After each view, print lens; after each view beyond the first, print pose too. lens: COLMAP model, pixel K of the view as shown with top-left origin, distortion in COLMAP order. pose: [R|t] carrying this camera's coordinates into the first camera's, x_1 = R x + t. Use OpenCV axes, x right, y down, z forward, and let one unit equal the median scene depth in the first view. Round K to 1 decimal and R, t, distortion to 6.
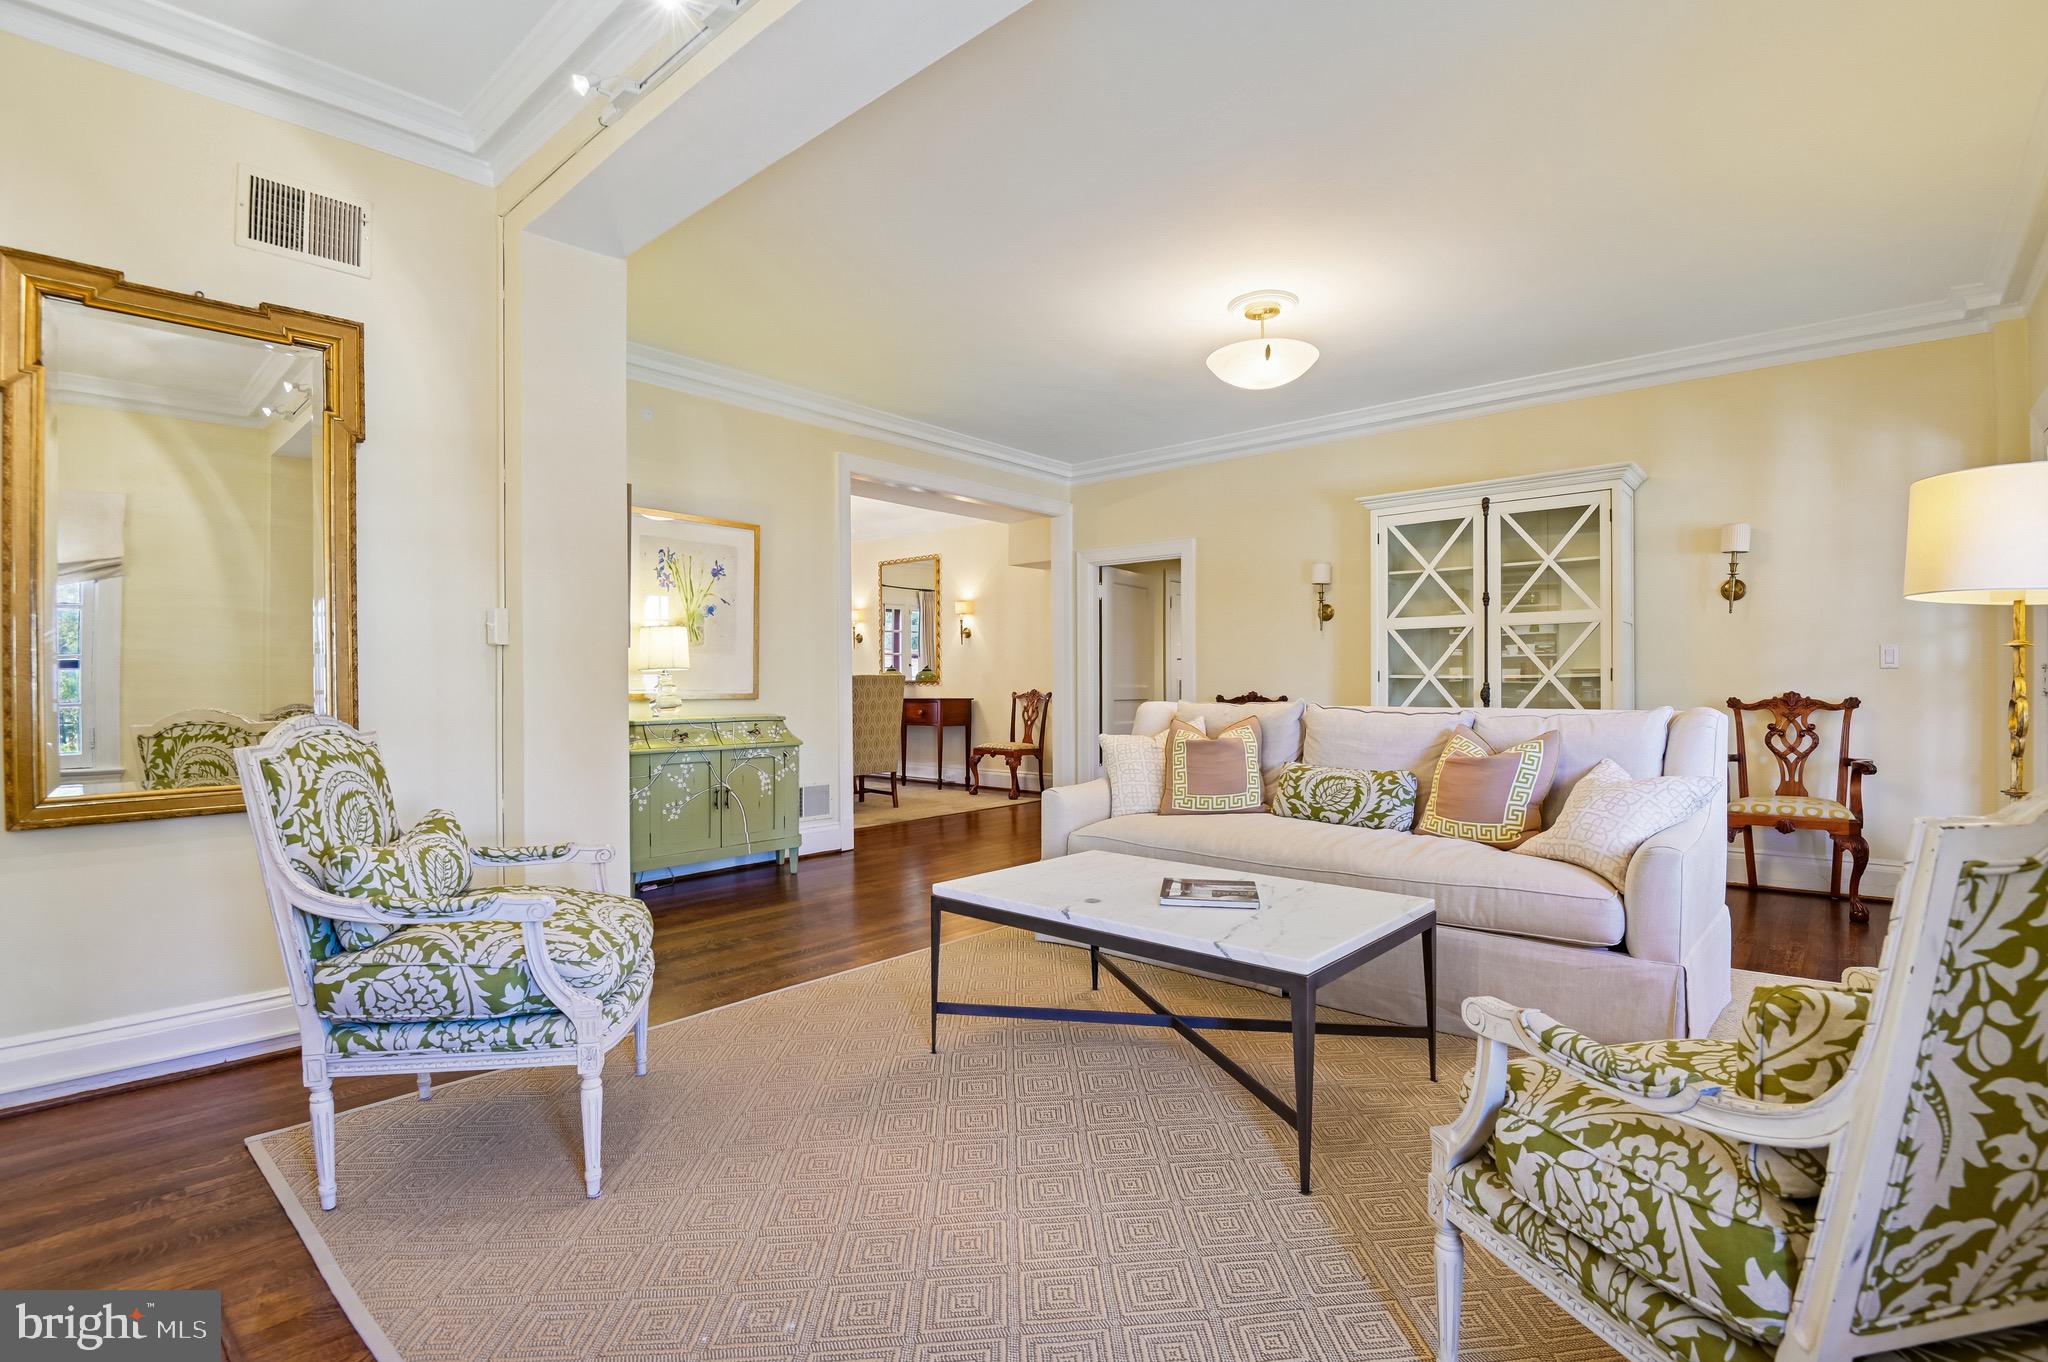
lens RADIAL K [[979.3, 0, 1020.5], [0, 979.3, 693.5], [0, 0, 1]] dist [-0.000965, -0.000163]
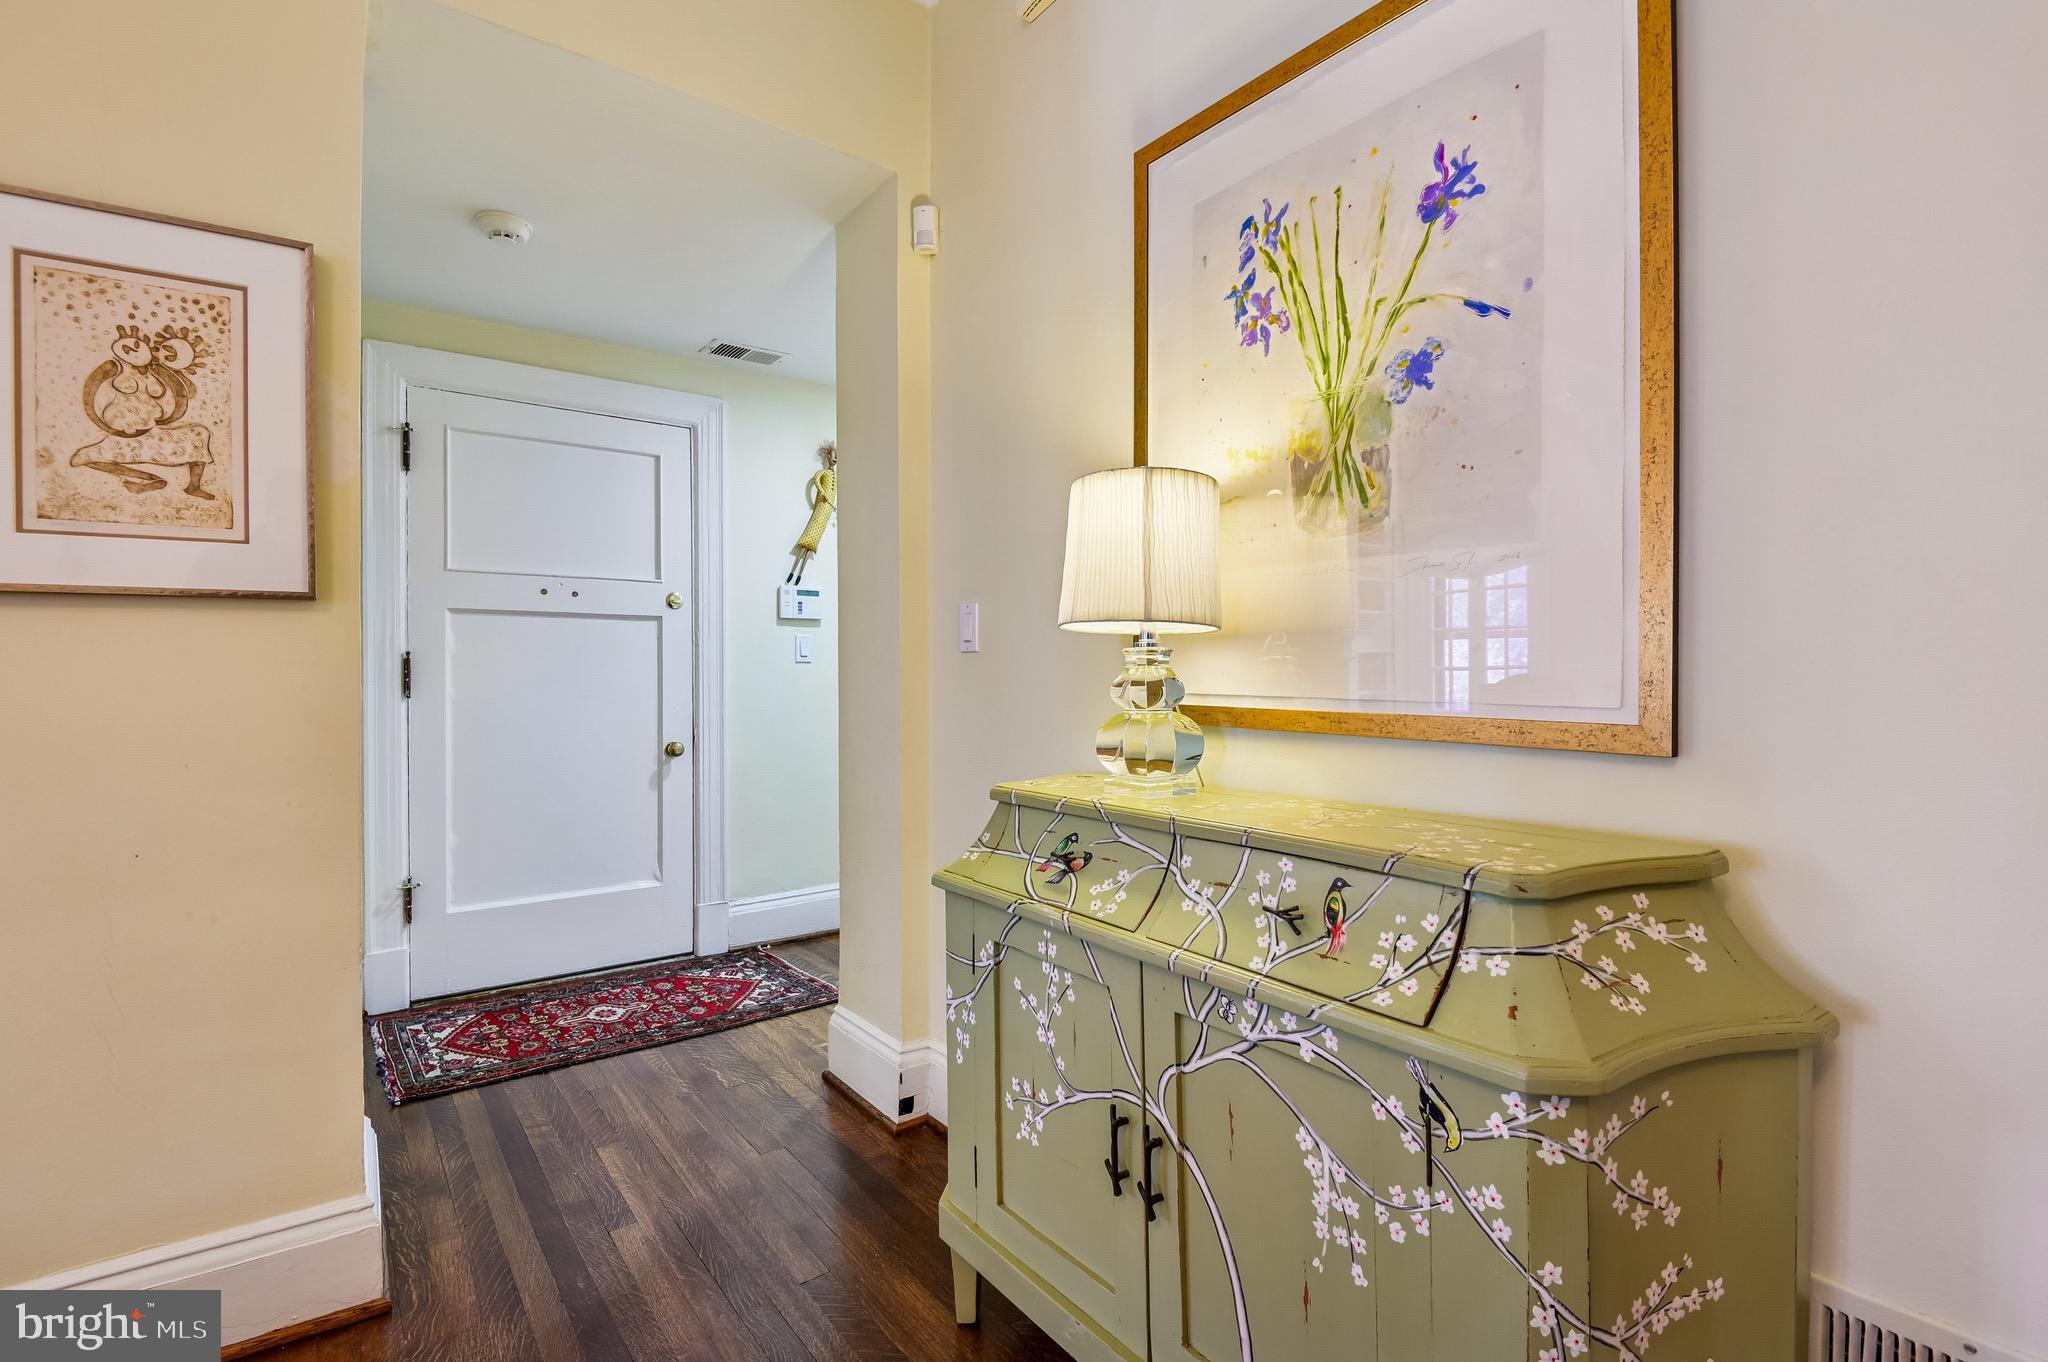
lens RADIAL K [[950.2, 0, 1035.4], [0, 950.2, 674.3], [0, 0, 1]] dist [-0.002349, -0.000266]
pose [[-0.174267, 0.010266, -0.984645, -0.073030], [-0.004612, 0.999926, 0.011241, -0.012844], [0.984688, 0.006500, -0.174207, 0.983408]]
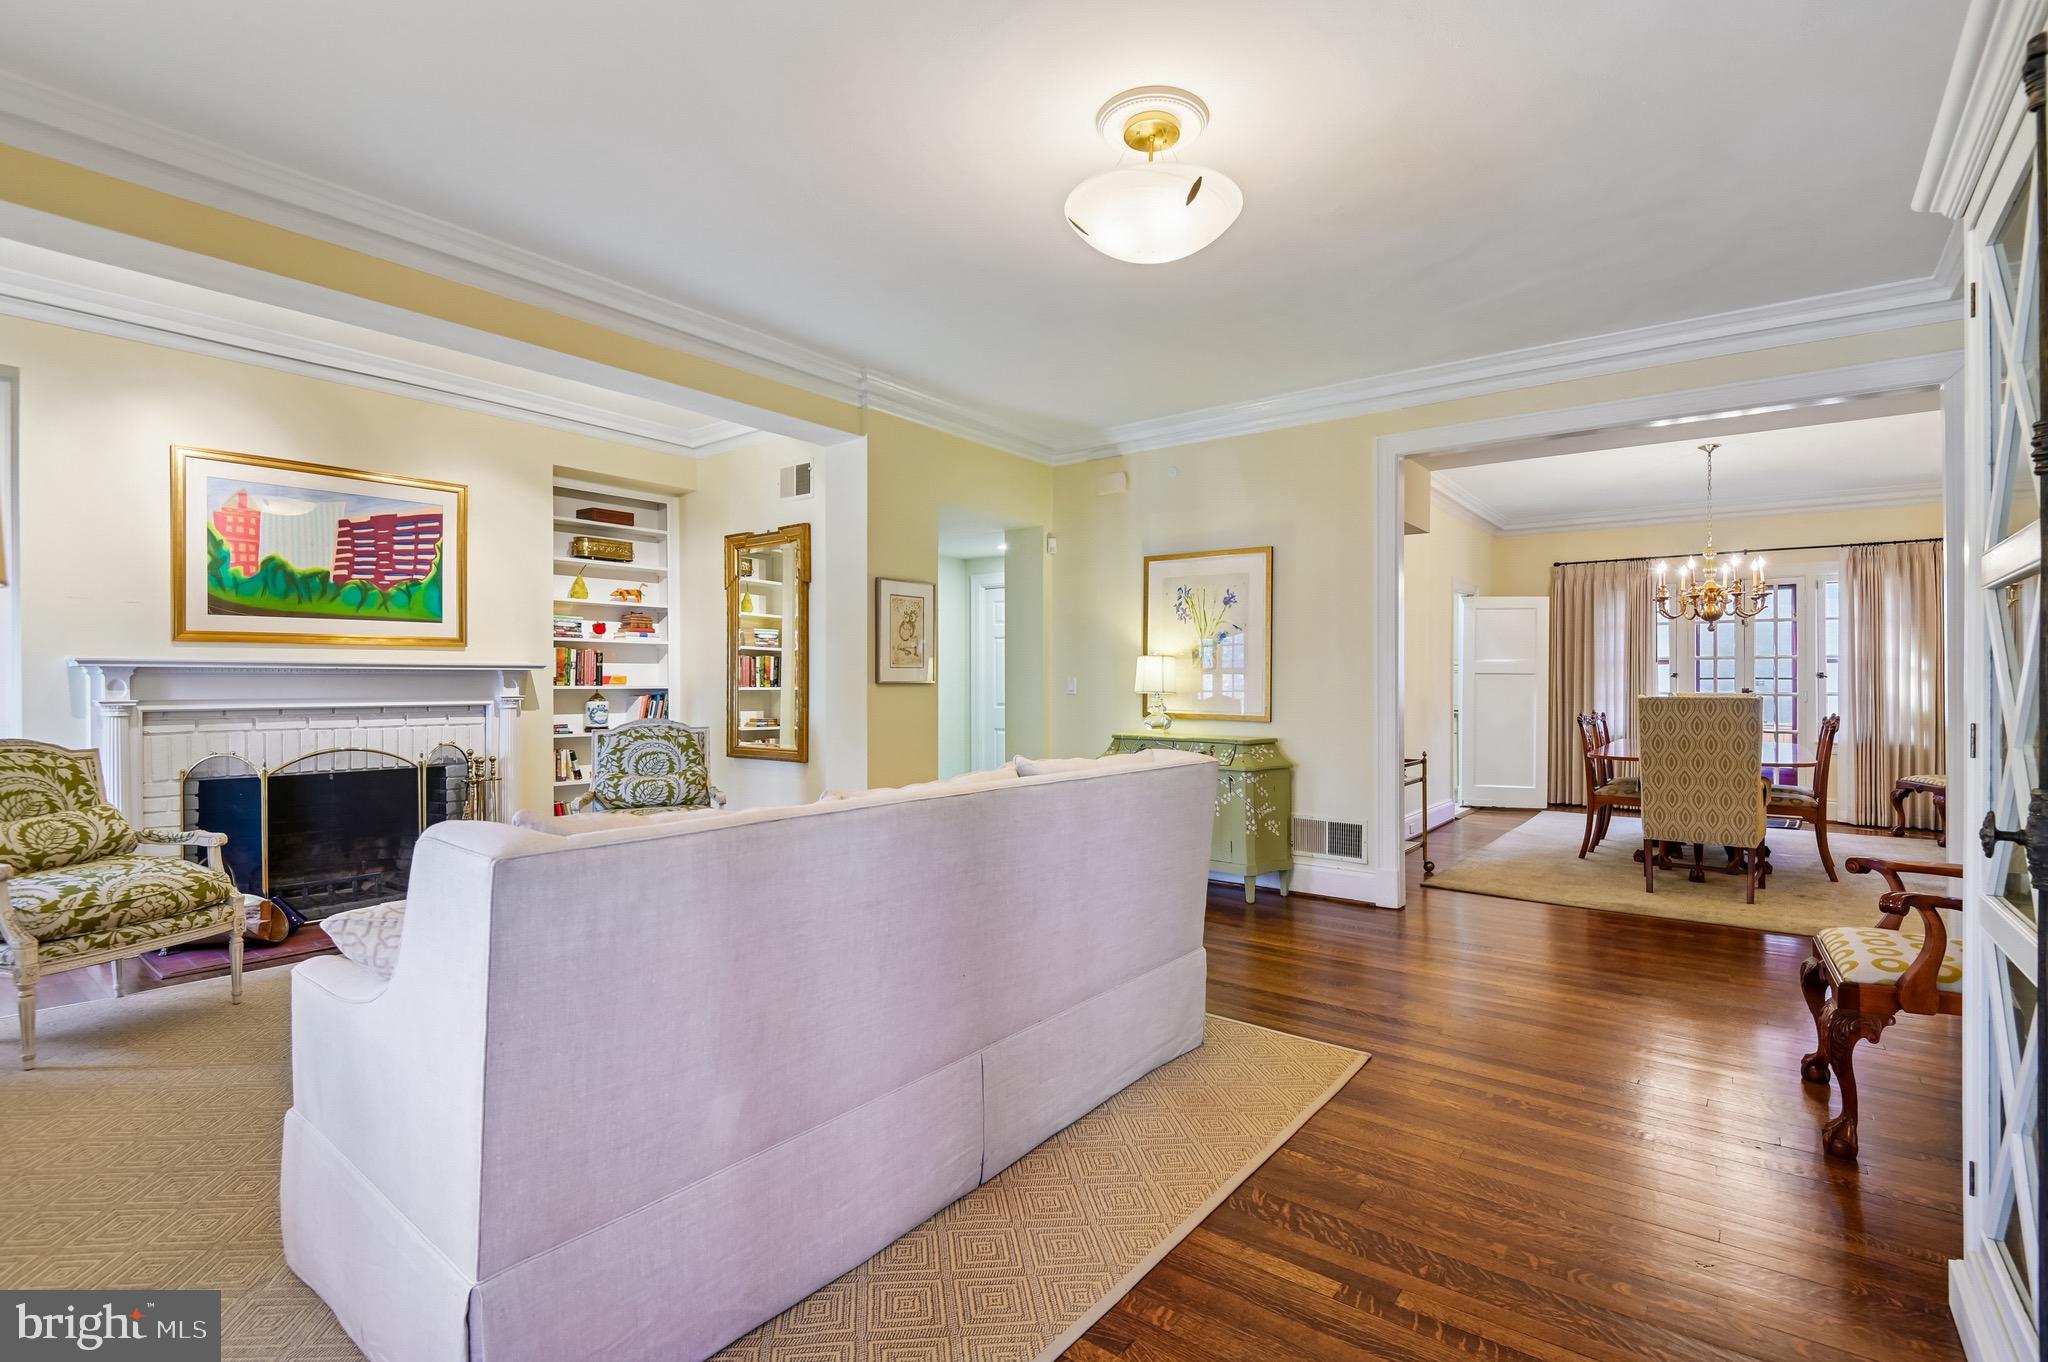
lens RADIAL K [[926.3, 0, 1018.4], [0, 926.3, 663.3], [0, 0, 1]] dist [0.000461, -0.012665]
pose [[0.063691, -0.014569, -0.997863, 0.700420], [-0.014185, 0.999779, -0.015502, -0.038733], [0.997869, 0.015142, 0.063471, 0.740245]]
